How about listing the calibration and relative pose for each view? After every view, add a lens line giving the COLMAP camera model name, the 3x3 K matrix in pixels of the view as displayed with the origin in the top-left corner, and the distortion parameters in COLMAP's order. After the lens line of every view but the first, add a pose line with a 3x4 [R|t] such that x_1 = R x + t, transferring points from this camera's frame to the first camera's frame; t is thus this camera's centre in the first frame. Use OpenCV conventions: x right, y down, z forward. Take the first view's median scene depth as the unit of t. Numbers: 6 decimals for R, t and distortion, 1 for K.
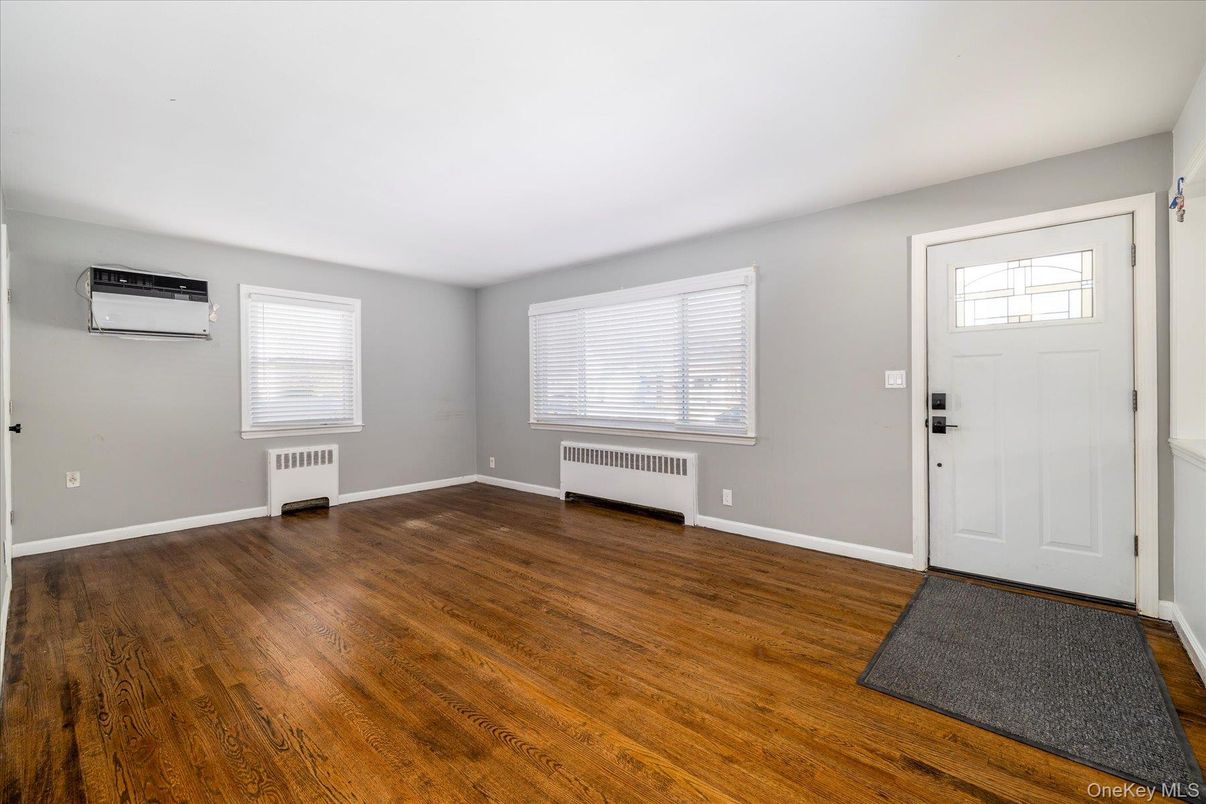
lens RADIAL K [[503.8, 0, 611.7], [0, 503.8, 395.0], [0, 0, 1]] dist [0.000551, 0.001138]
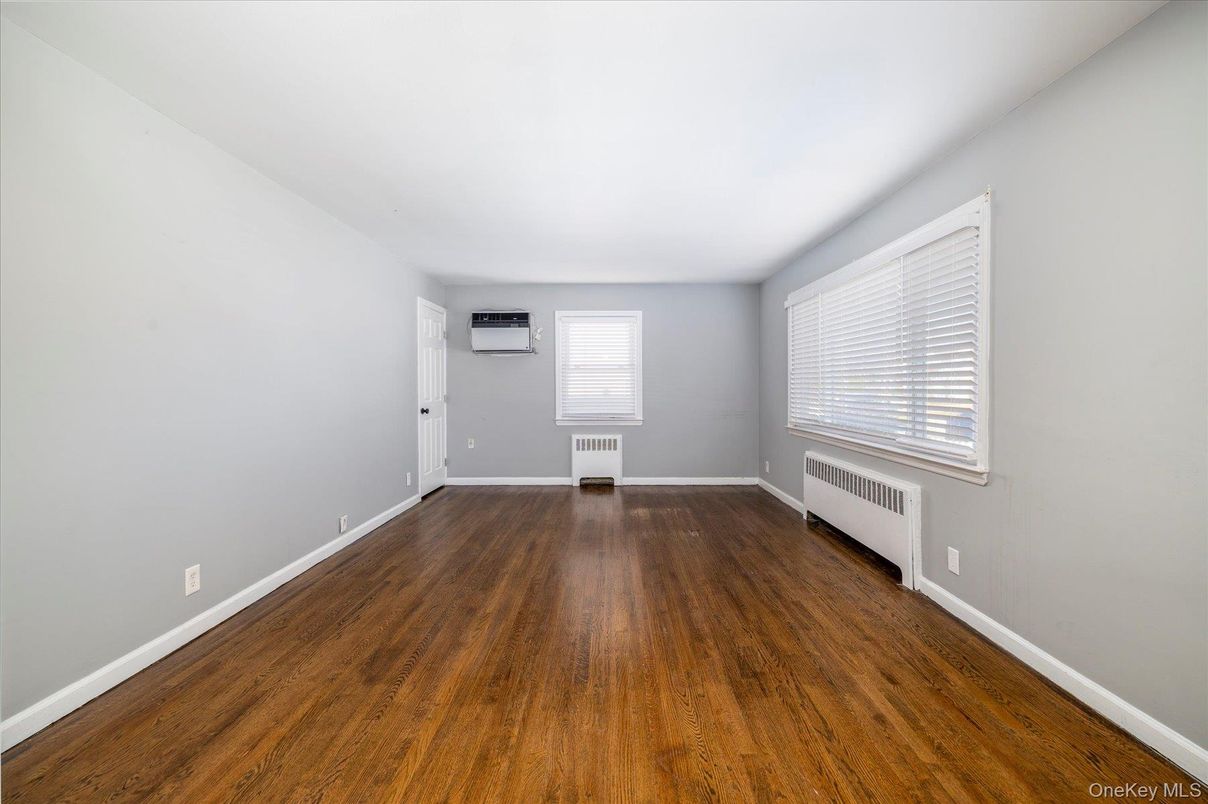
lens RADIAL K [[504.7, 0, 611.1], [0, 504.7, 394.8], [0, 0, 1]] dist [0.000551, 0.001138]
pose [[0.657845, 0.014537, -0.753013, 0.427802], [-0.010286, 0.999894, 0.010317, -0.011757], [0.753083, 0.000959, 0.657924, 0.243205]]
